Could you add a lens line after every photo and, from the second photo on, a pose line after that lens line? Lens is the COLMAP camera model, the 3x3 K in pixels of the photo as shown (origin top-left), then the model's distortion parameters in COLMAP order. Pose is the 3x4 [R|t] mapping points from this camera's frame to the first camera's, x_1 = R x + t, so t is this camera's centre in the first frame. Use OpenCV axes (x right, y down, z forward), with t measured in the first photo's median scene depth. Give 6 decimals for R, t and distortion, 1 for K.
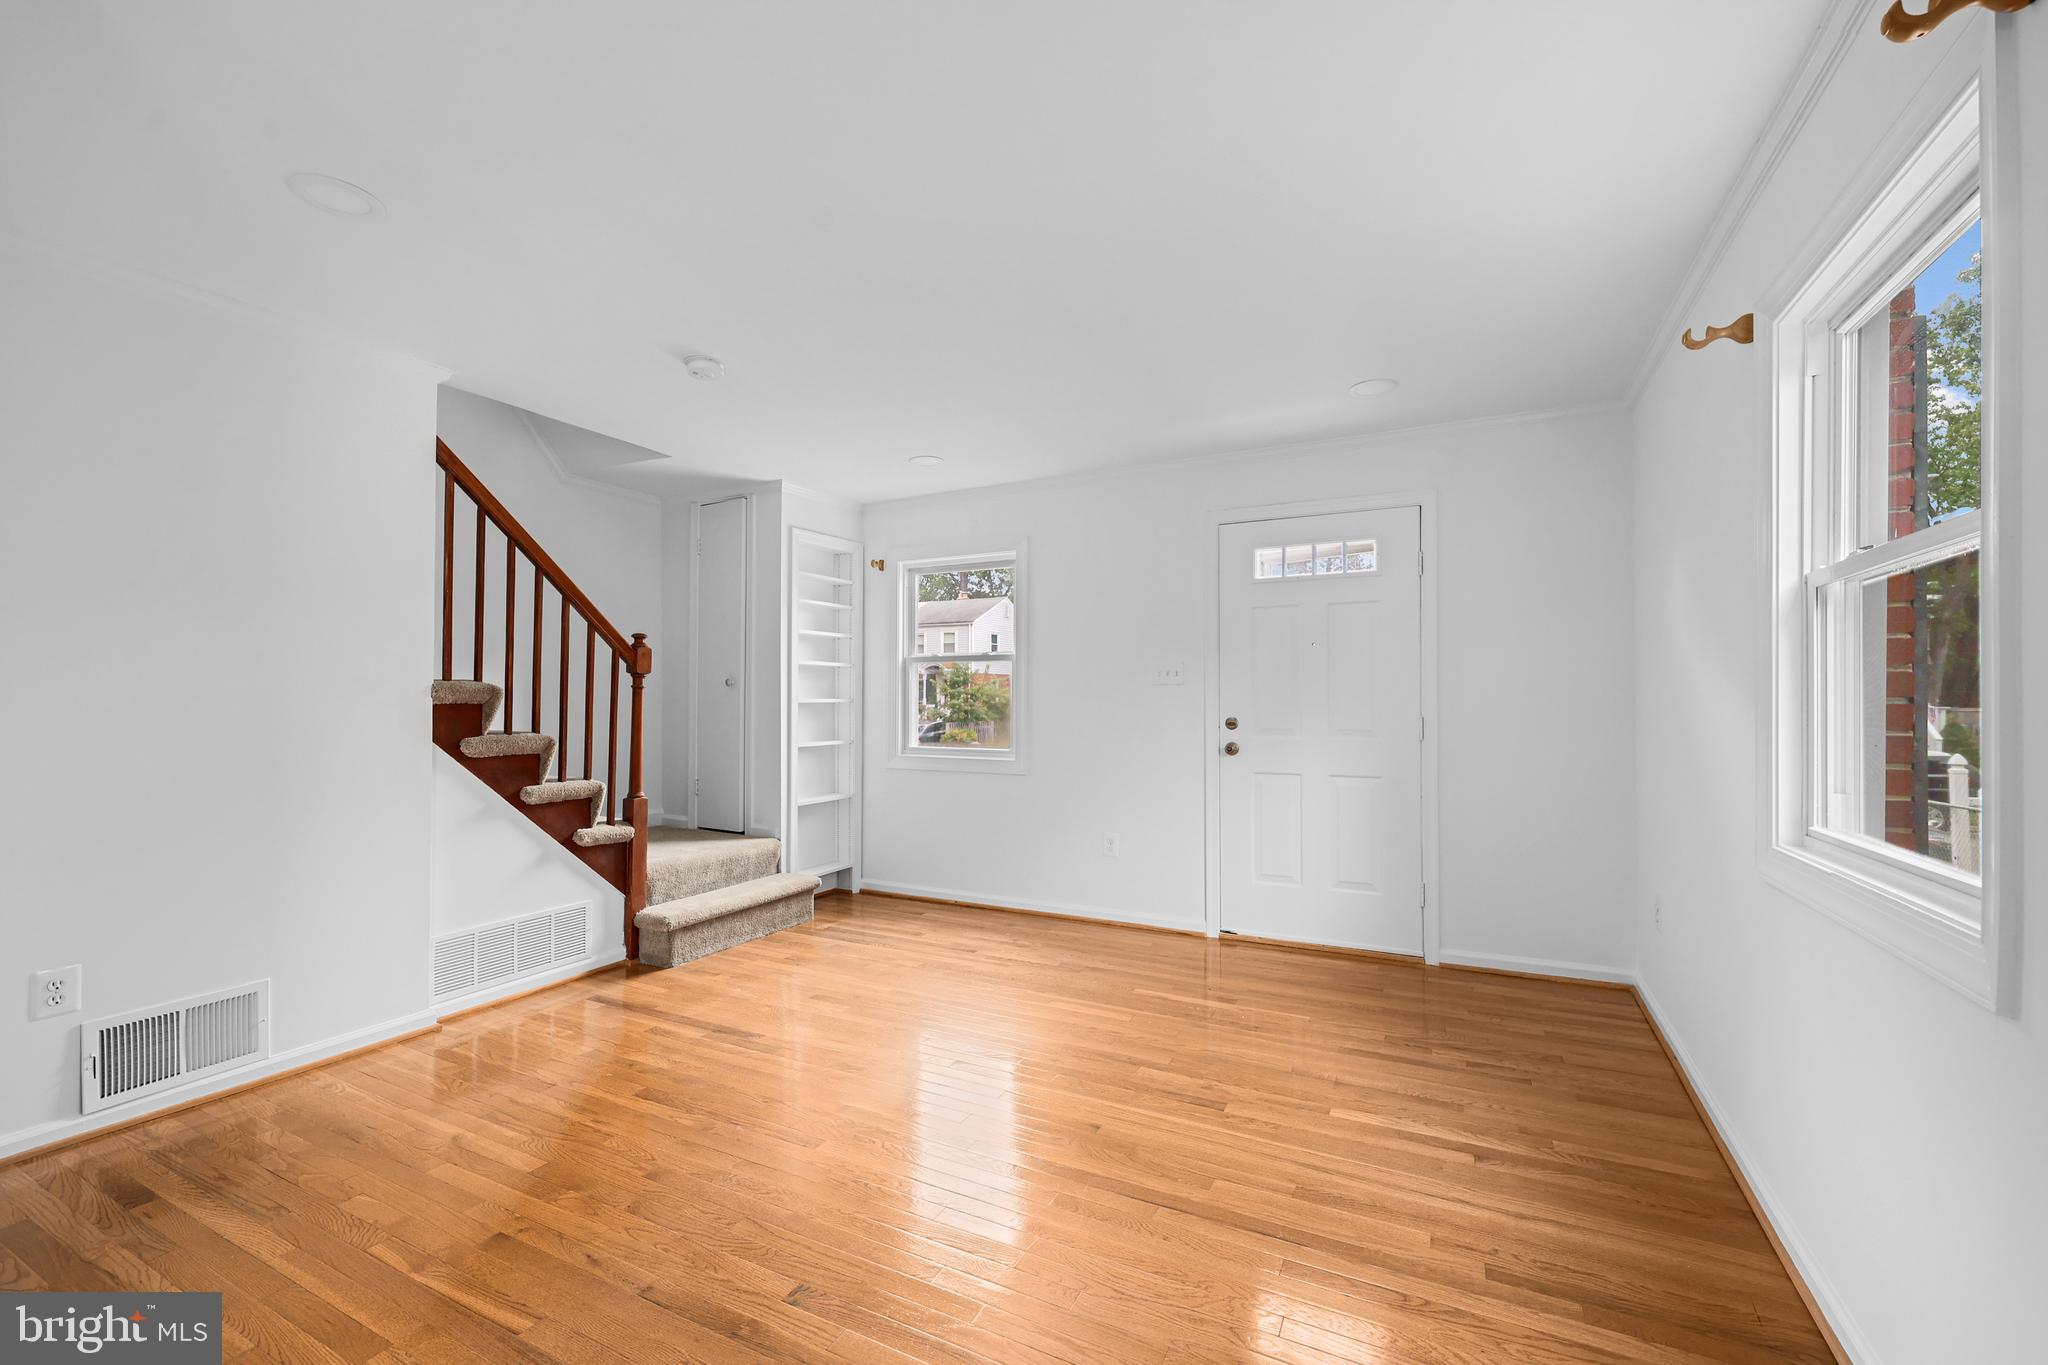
lens RADIAL K [[847.9, 0, 1032.8], [0, 847.9, 691.6], [0, 0, 1]] dist [0.000311, -0.000018]
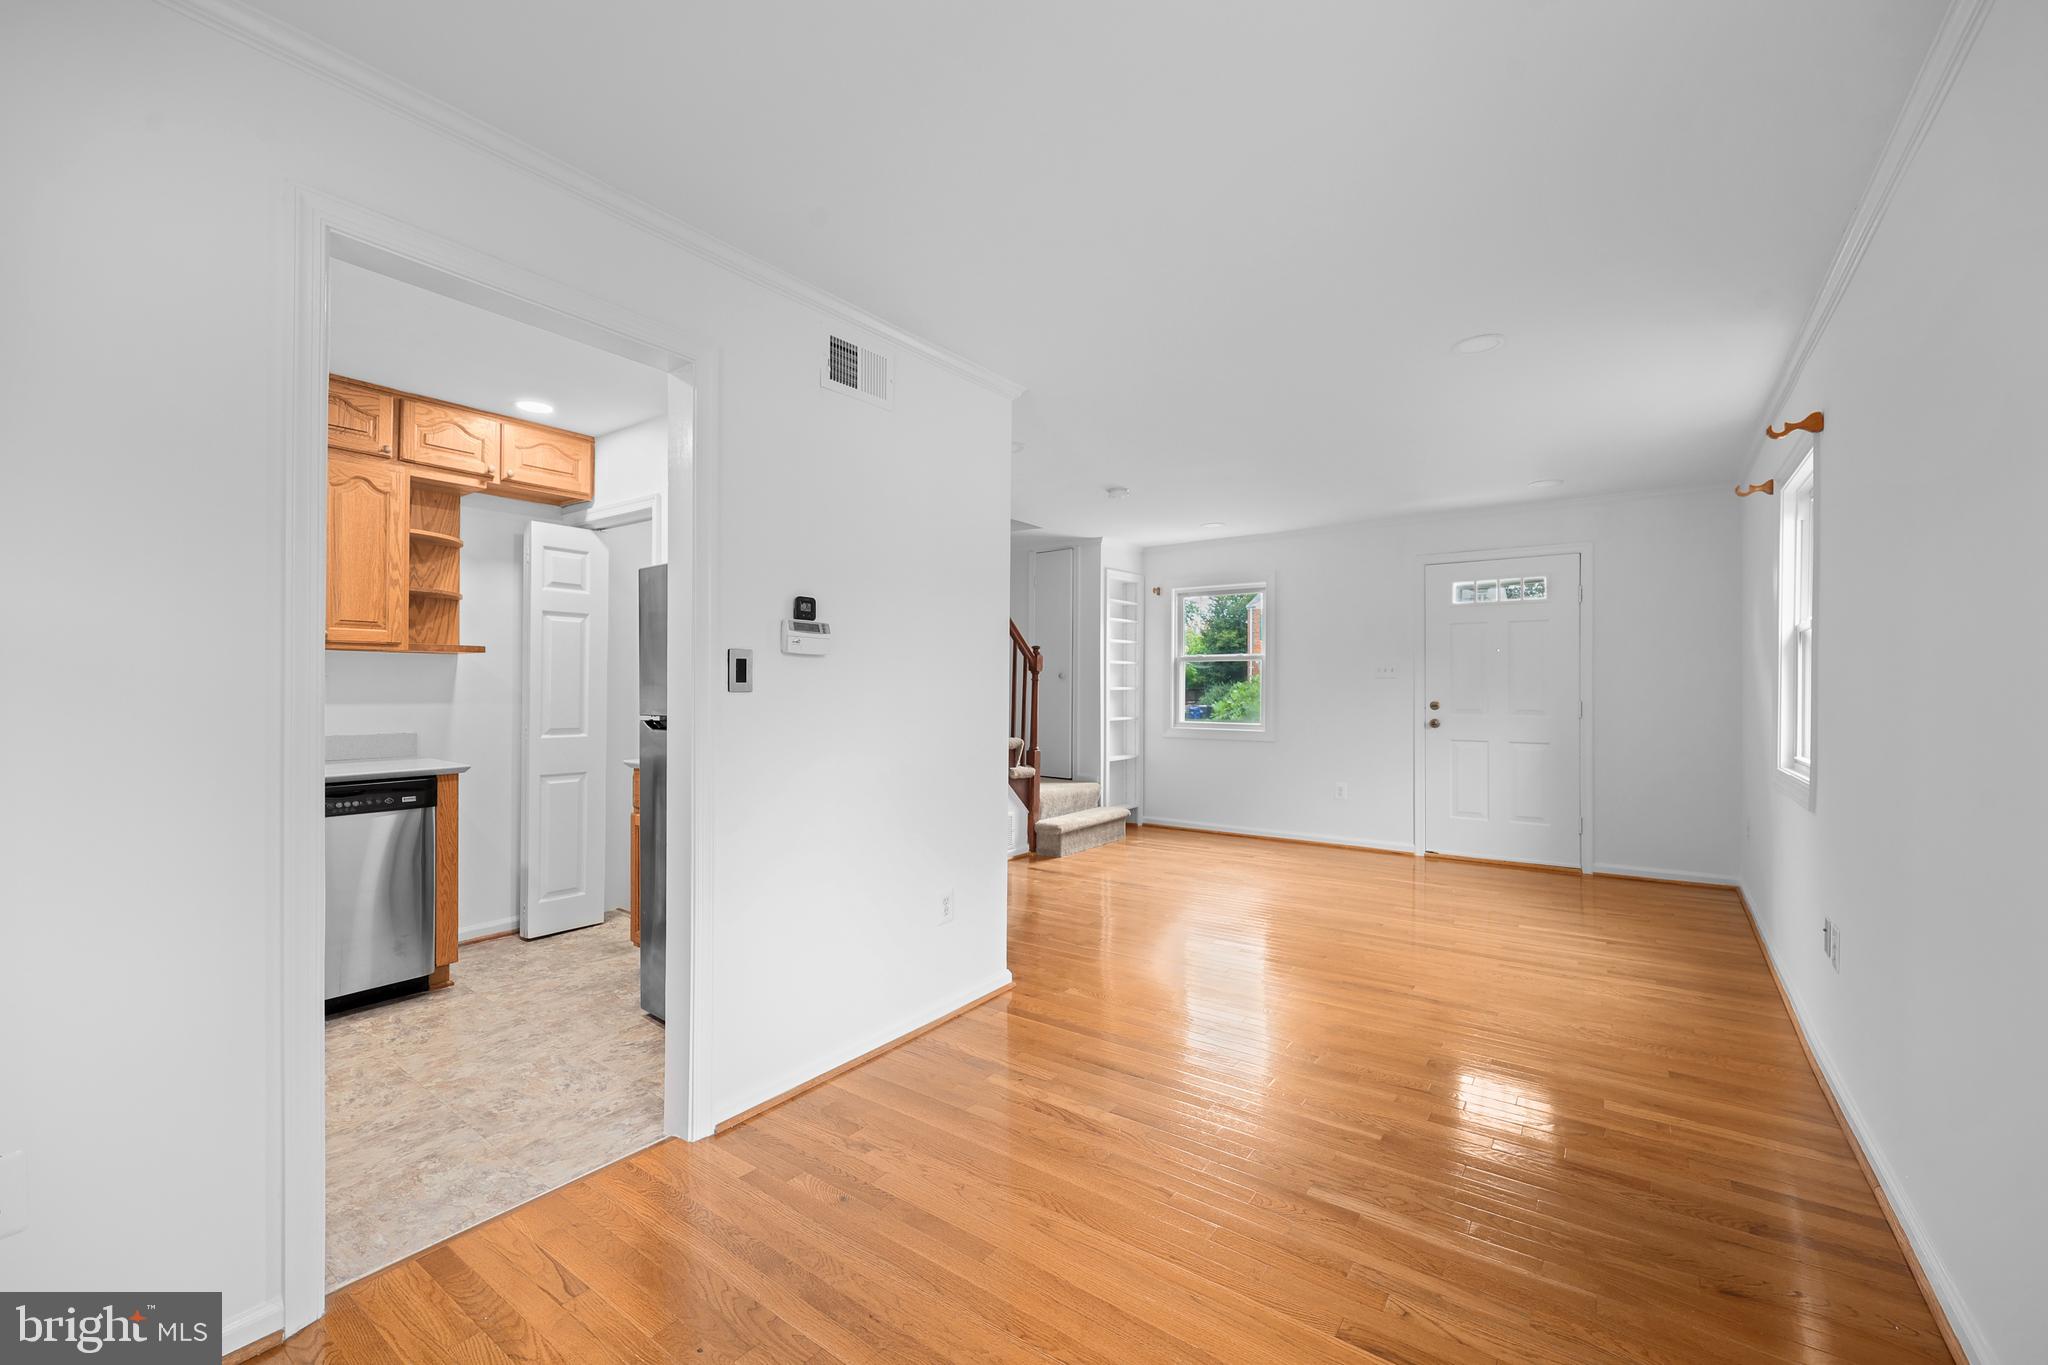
lens RADIAL K [[839.8, 0, 1024.0], [0, 839.8, 682.5], [0, 0, 1]] dist [0.000370, 0.000017]
pose [[0.986517, 0.001833, -0.163649, -0.230216], [-0.001044, 0.999987, 0.004910, -0.008110], [0.163656, -0.004673, 0.986506, -0.539125]]
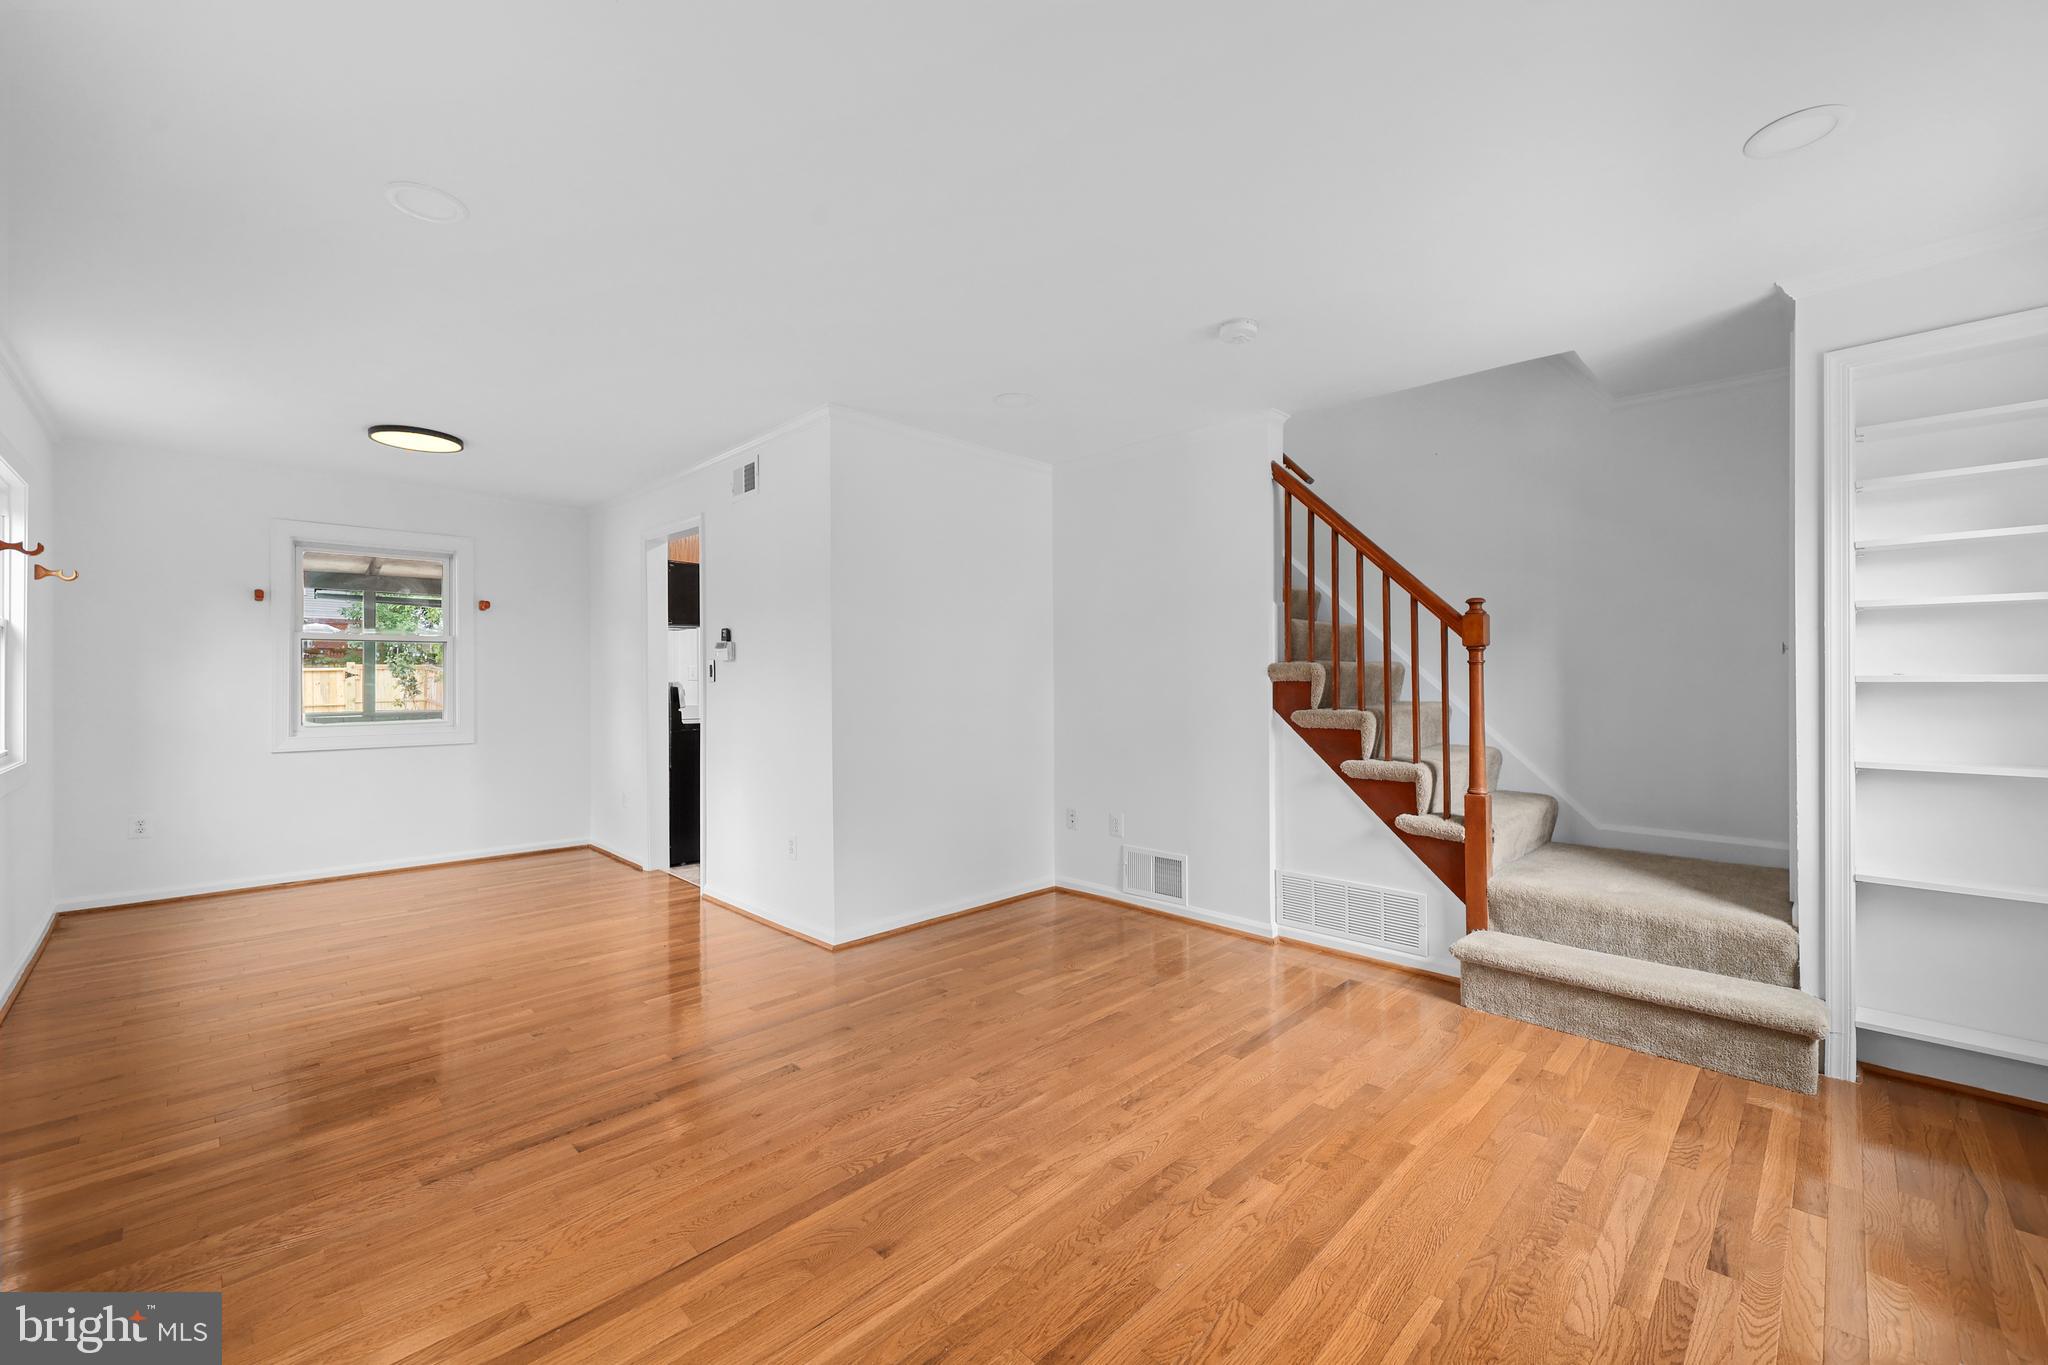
lens RADIAL K [[823.6, 0, 1024.0], [0, 823.6, 682.5], [0, 0, 1]] dist [-0.001245, -0.000152]
pose [[-0.308078, 0.008276, -0.951325, 0.442511], [0.012719, 0.999909, 0.004579, 0.005021], [0.951276, -0.010689, -0.308155, 0.821568]]
